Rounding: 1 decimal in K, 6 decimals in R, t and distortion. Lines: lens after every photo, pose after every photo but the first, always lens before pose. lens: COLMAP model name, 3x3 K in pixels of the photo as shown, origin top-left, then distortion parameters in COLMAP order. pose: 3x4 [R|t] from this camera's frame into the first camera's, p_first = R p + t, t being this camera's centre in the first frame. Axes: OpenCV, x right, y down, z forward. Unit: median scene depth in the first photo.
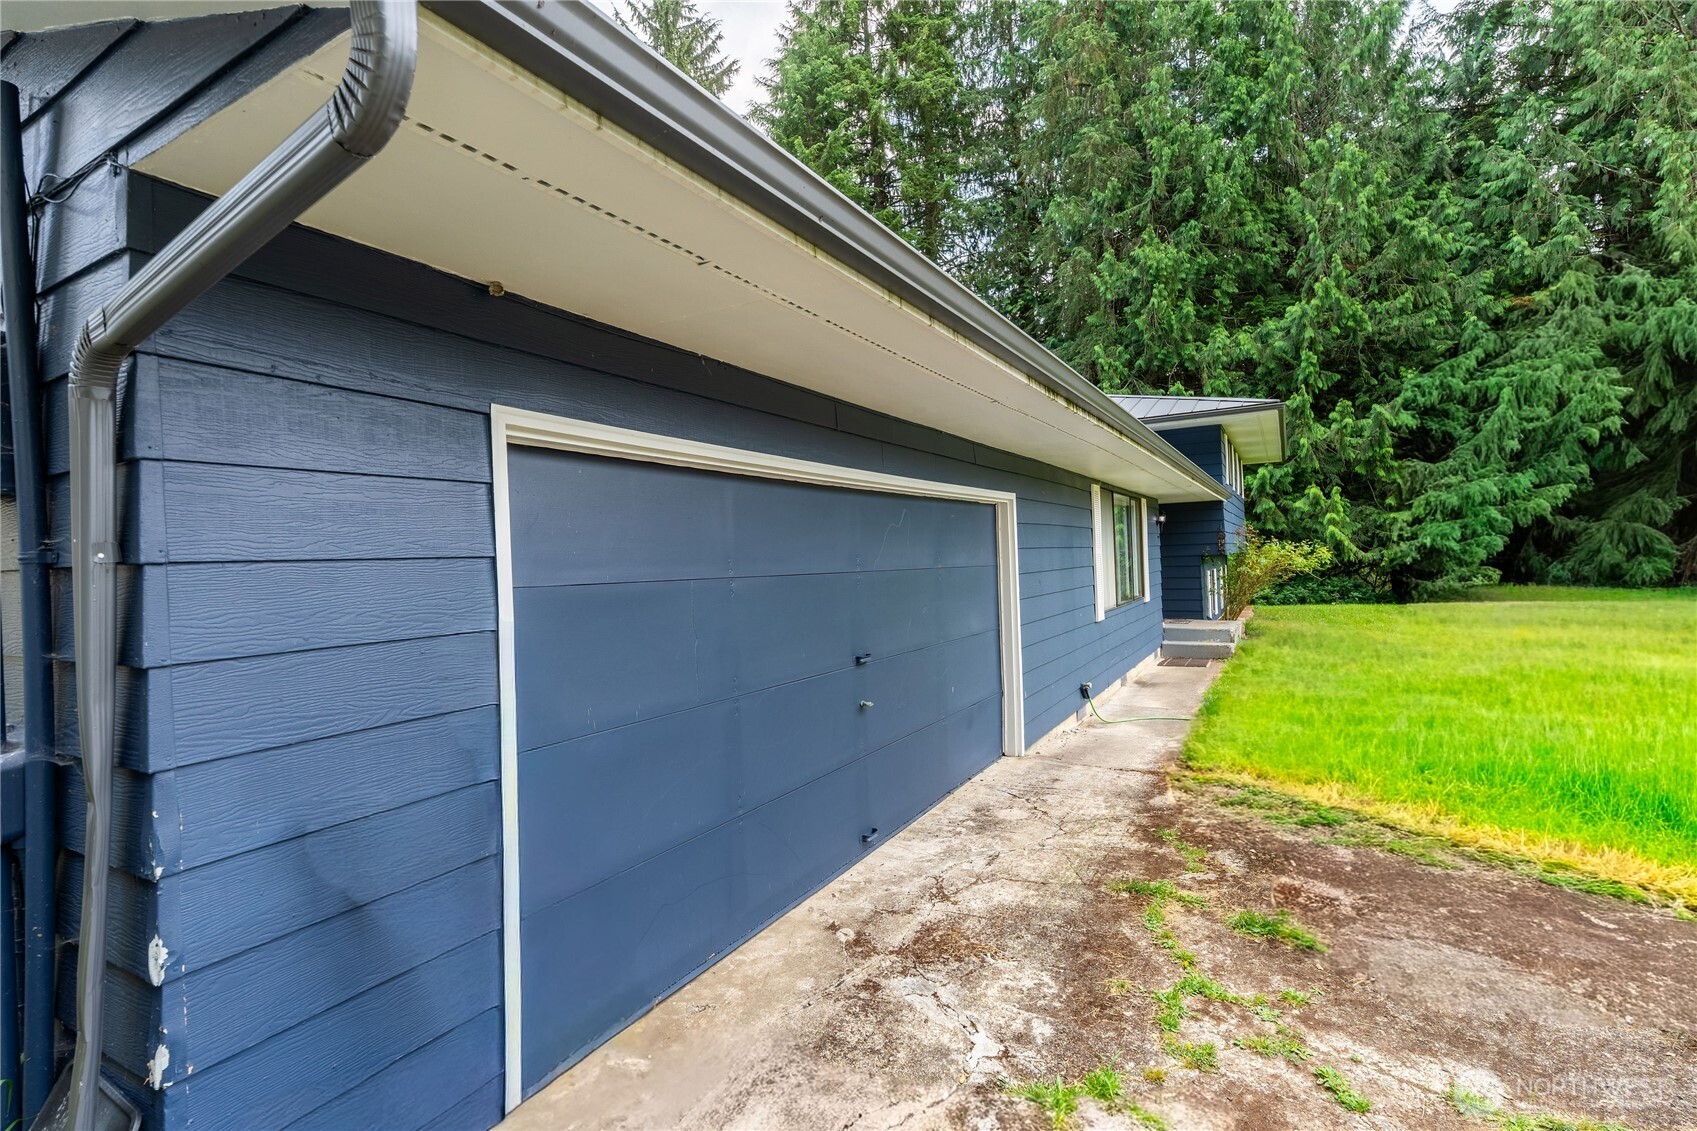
lens RADIAL K [[786.1, 0, 848.5], [0, 786.1, 565.5], [0, 0, 1]] dist [0.001471, 0.000677]
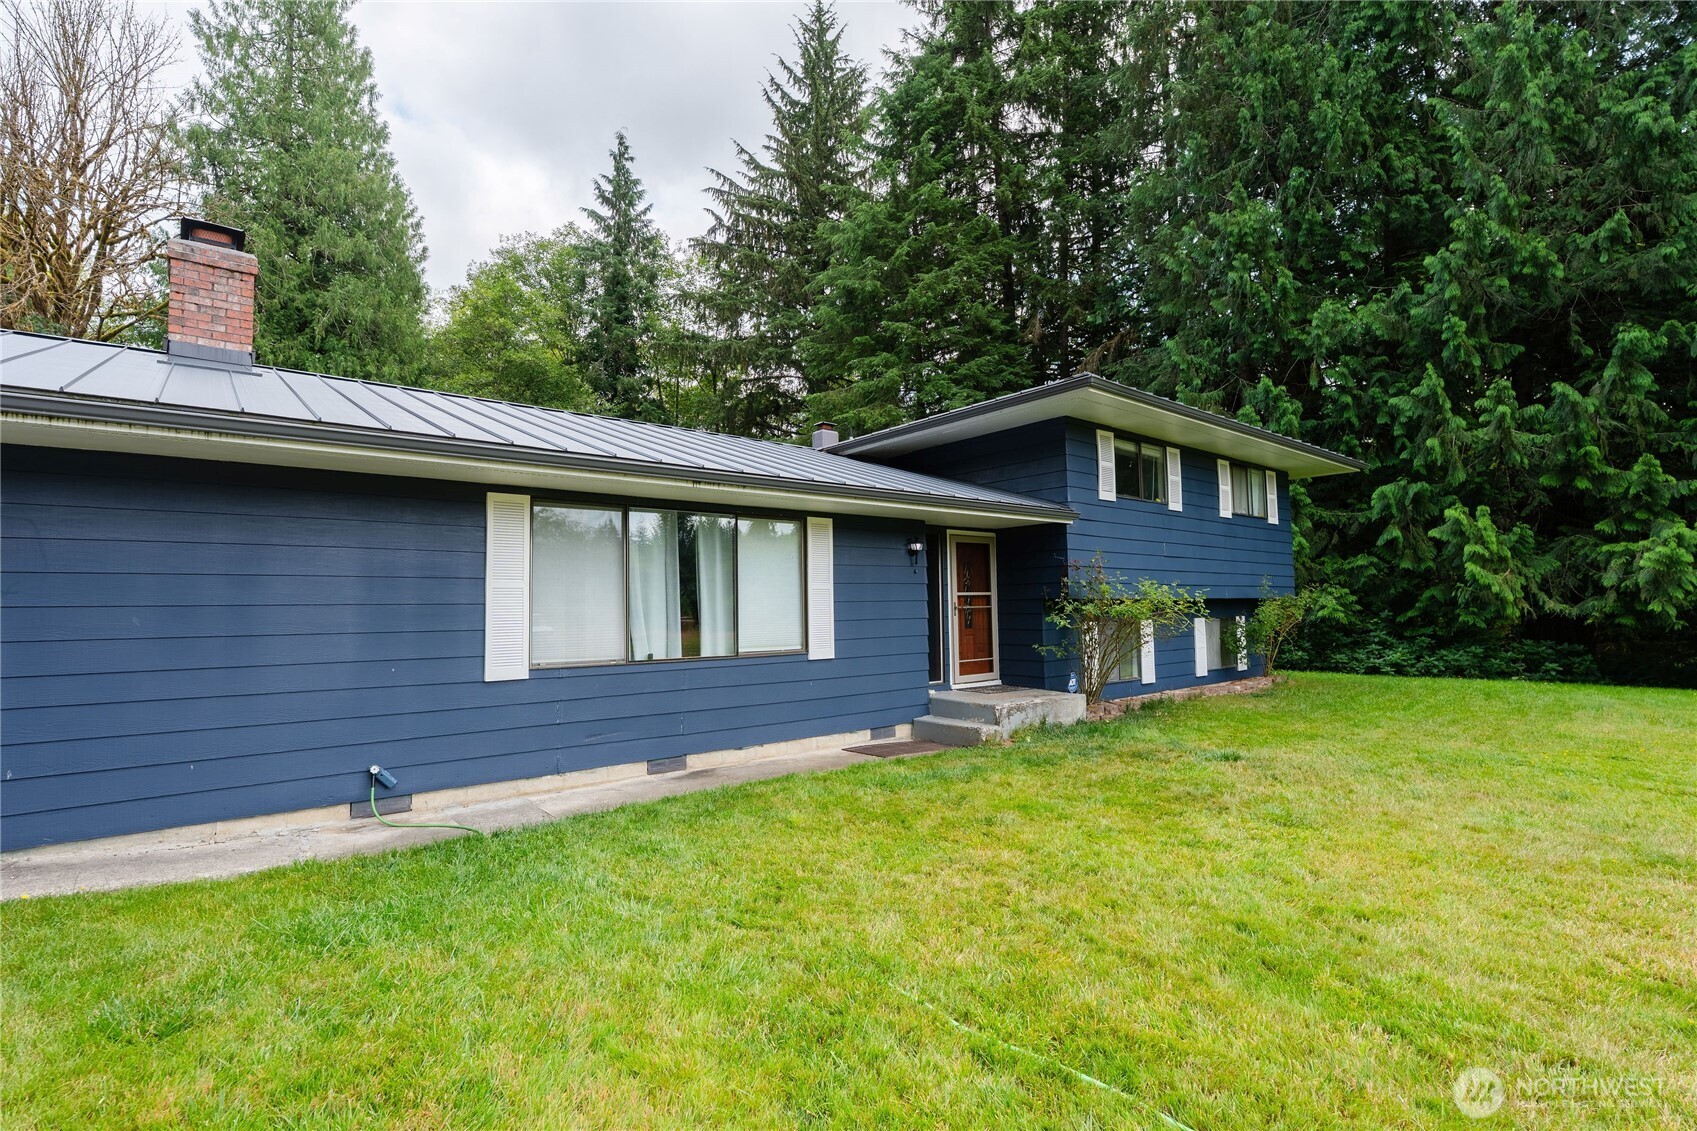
lens RADIAL K [[786.1, 0, 848.5], [0, 786.1, 565.5], [0, 0, 1]] dist [0.001471, 0.000677]
pose [[0.937446, 0.003129, -0.348117, 0.323100], [-0.022176, 0.998466, -0.050743, -0.001965], [0.347425, 0.055289, 0.936077, 0.164812]]
